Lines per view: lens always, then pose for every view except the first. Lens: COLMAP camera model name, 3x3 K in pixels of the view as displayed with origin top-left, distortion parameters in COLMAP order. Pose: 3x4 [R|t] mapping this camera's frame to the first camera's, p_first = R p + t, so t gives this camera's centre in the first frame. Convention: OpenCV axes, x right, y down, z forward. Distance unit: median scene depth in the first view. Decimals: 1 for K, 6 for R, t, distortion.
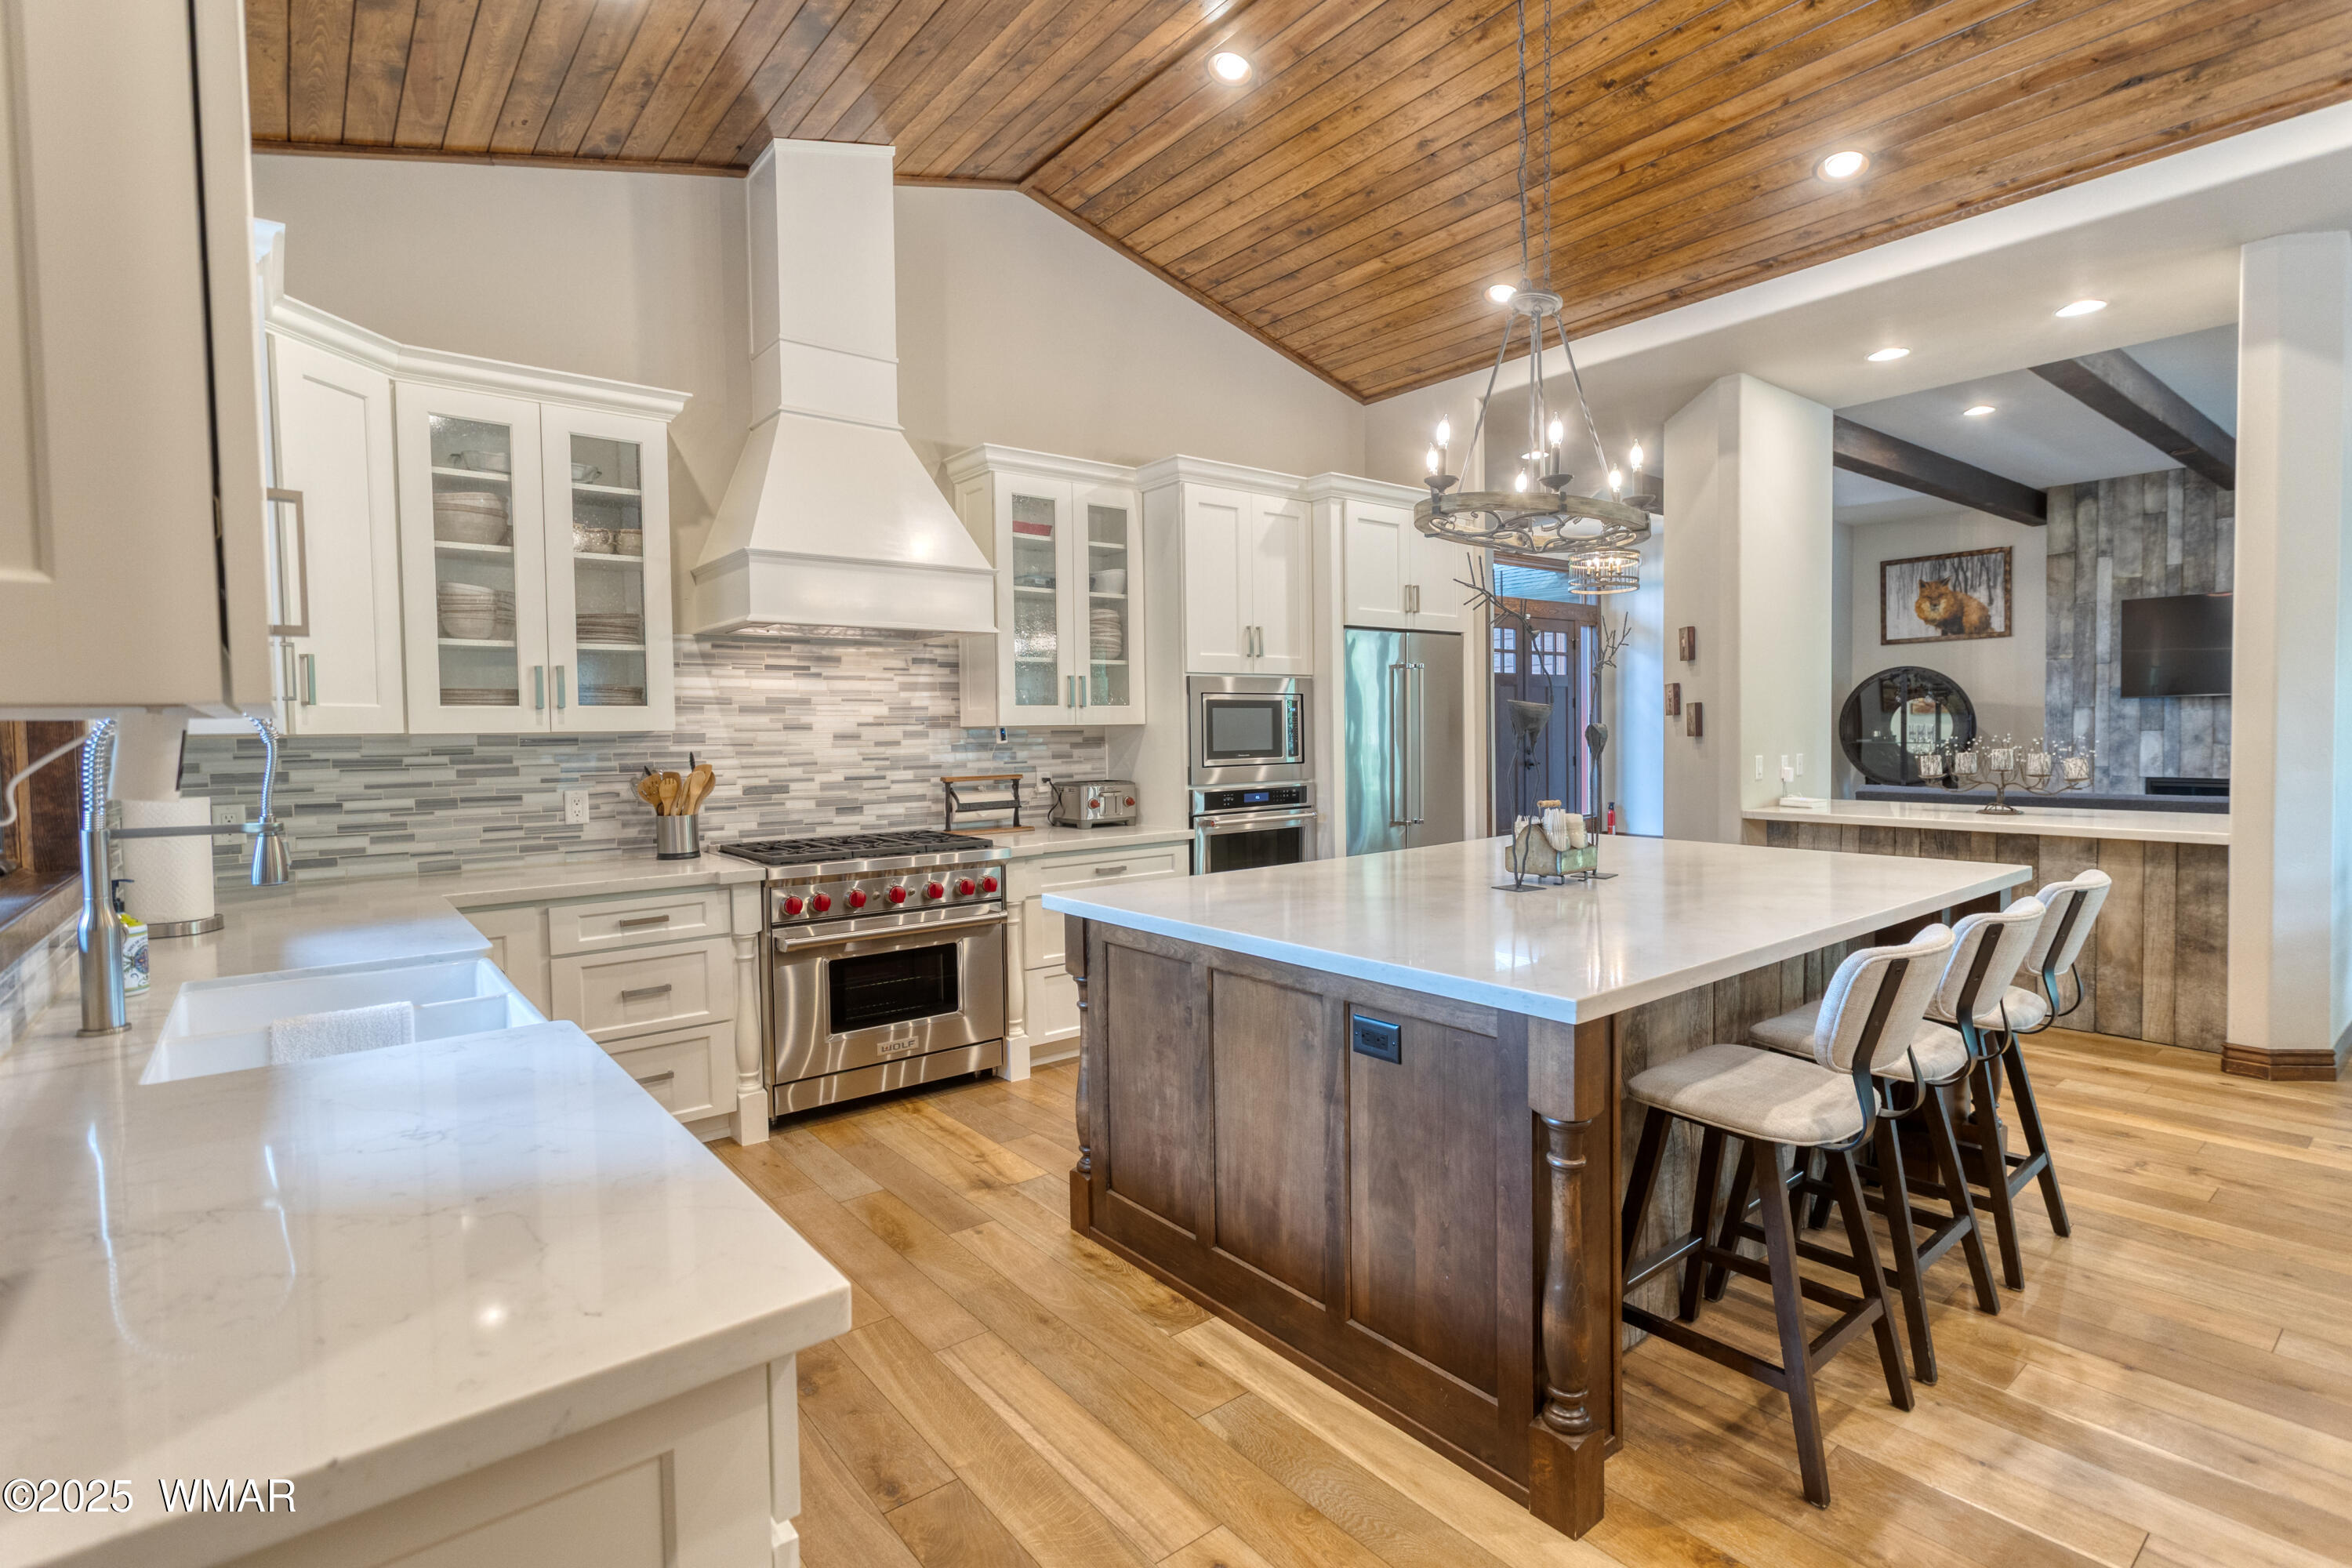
lens RADIAL K [[1116.6, 0, 1183.2], [0, 1116.6, 770.5], [0, 0, 1]] dist [-0.002276, 0.001161]
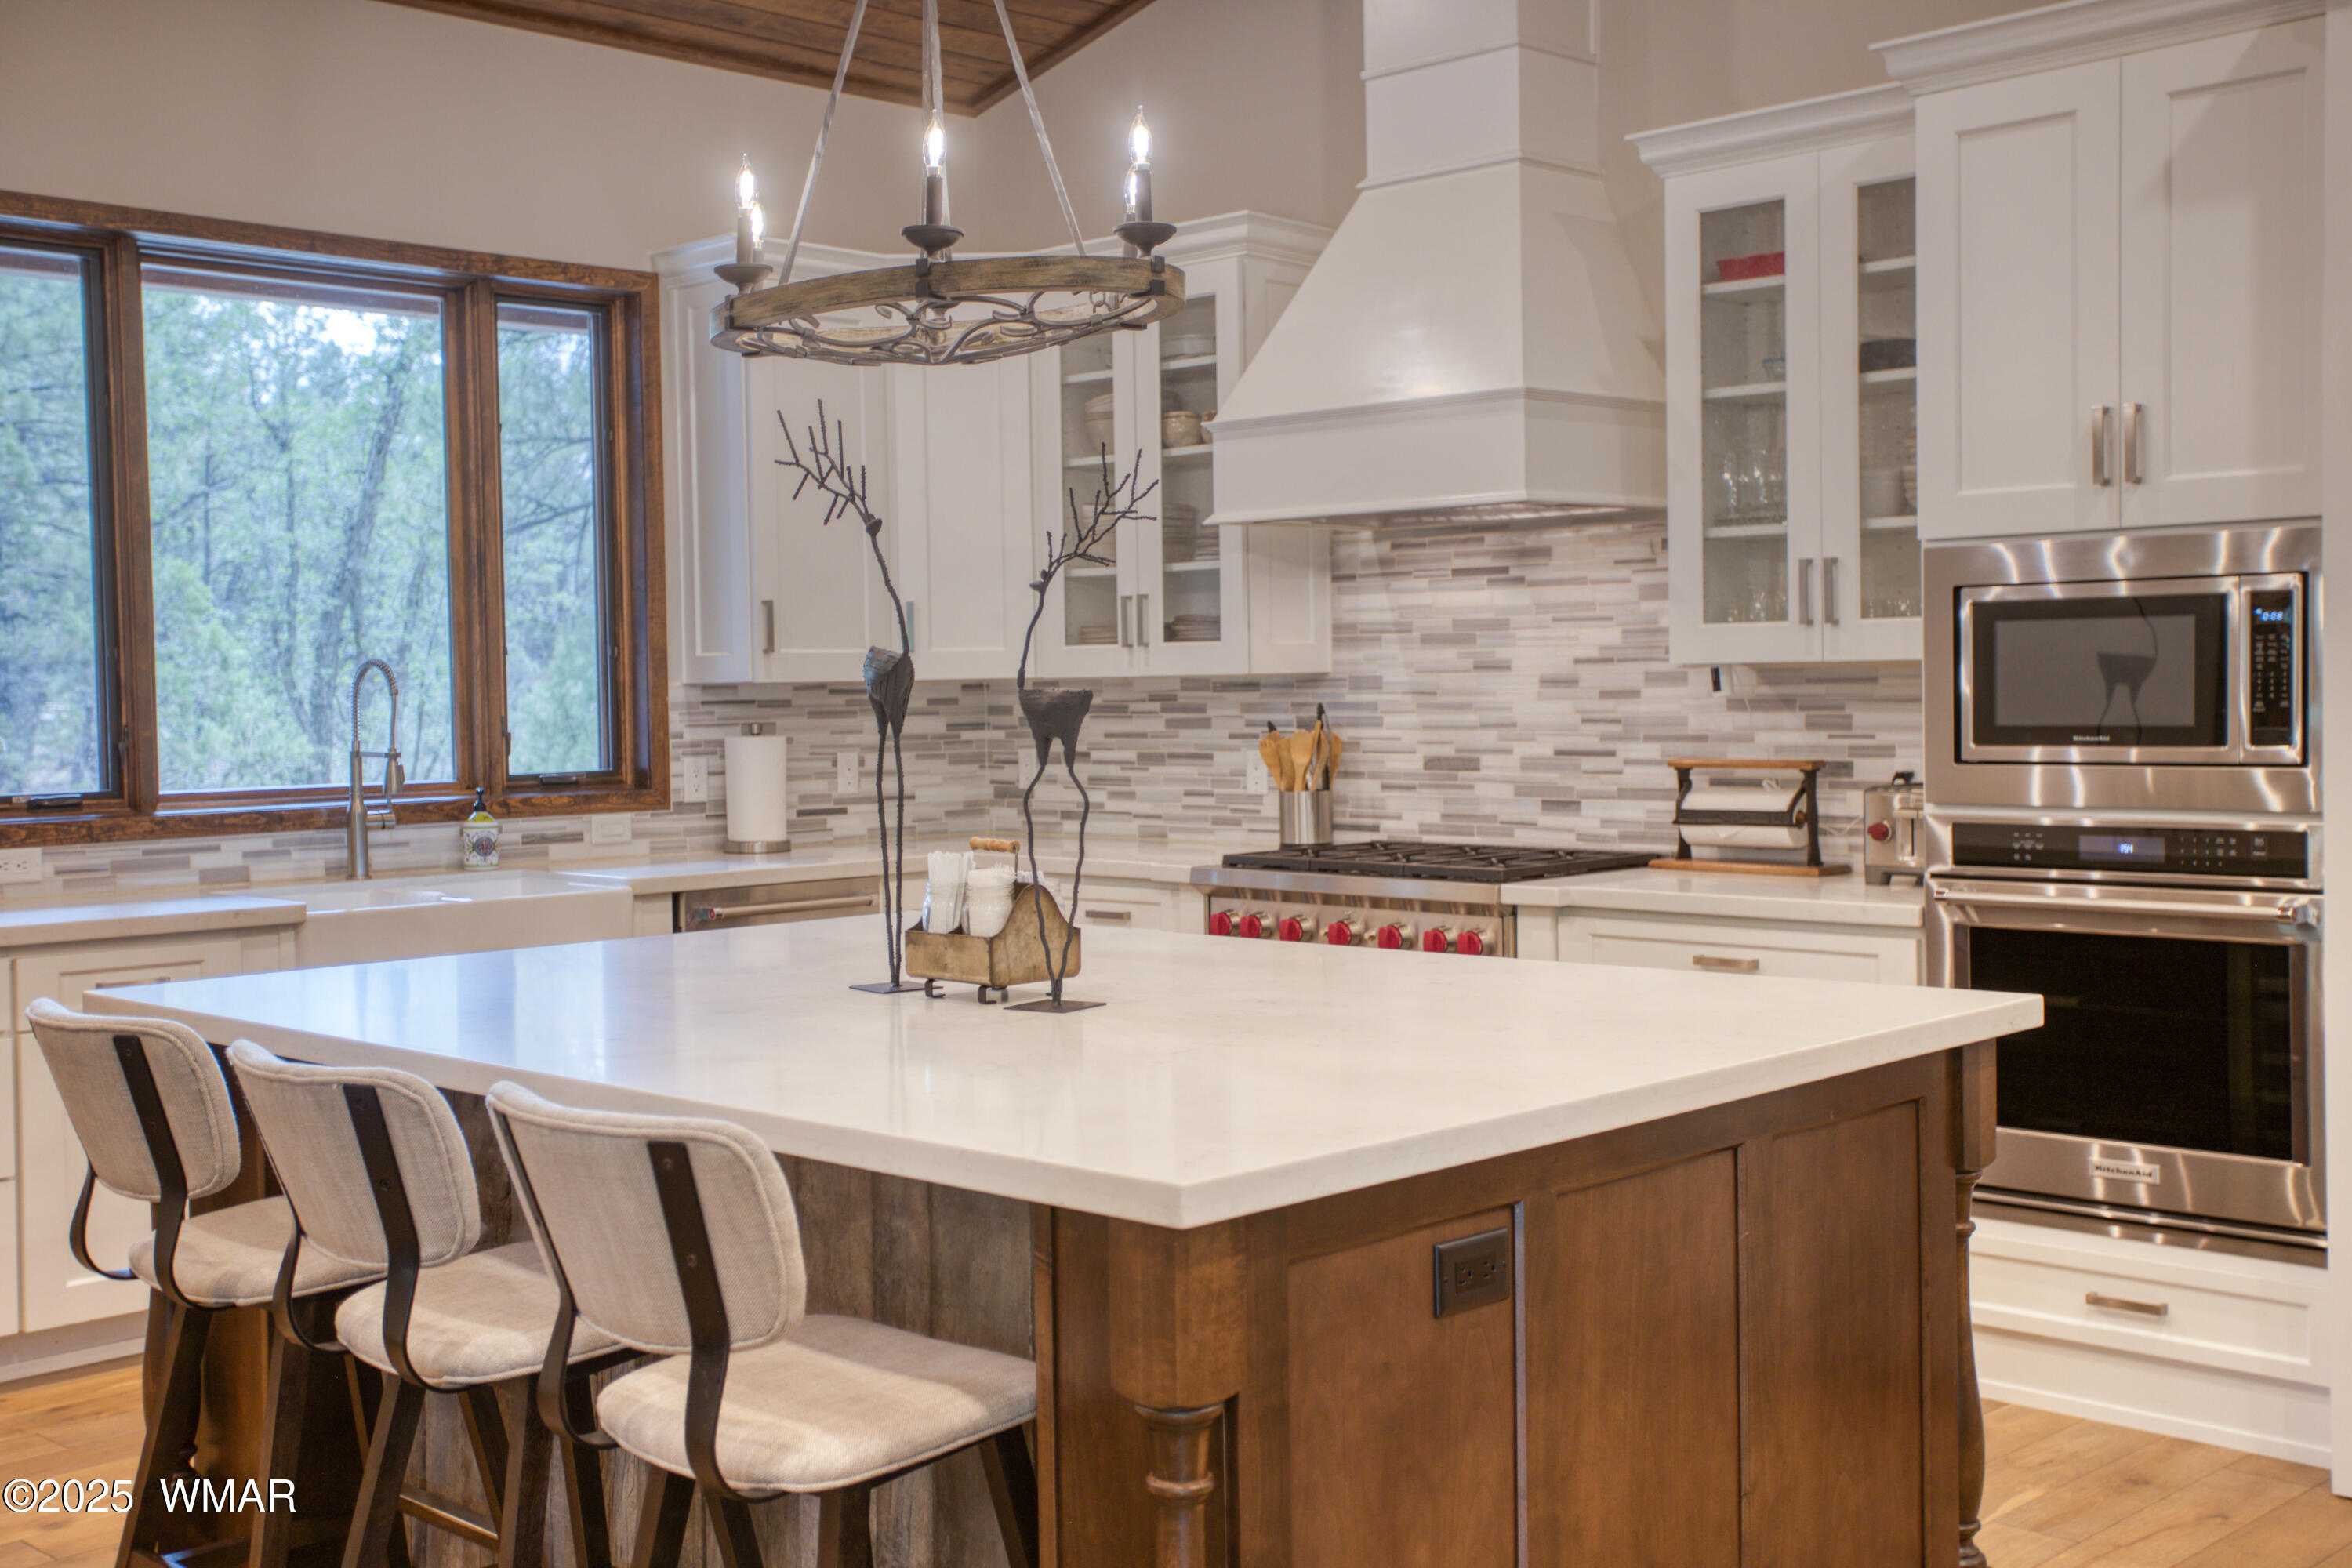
lens RADIAL K [[2578.9, 0, 1172.5], [0, 2578.9, 784.3], [0, 0, 1]] dist [0.061828, 0.000000]
pose [[0.112071, 0.052135, -0.992332, 1.073161], [-0.023292, 0.998486, 0.049828, -0.040651], [0.993427, 0.017529, 0.113116, 0.663681]]
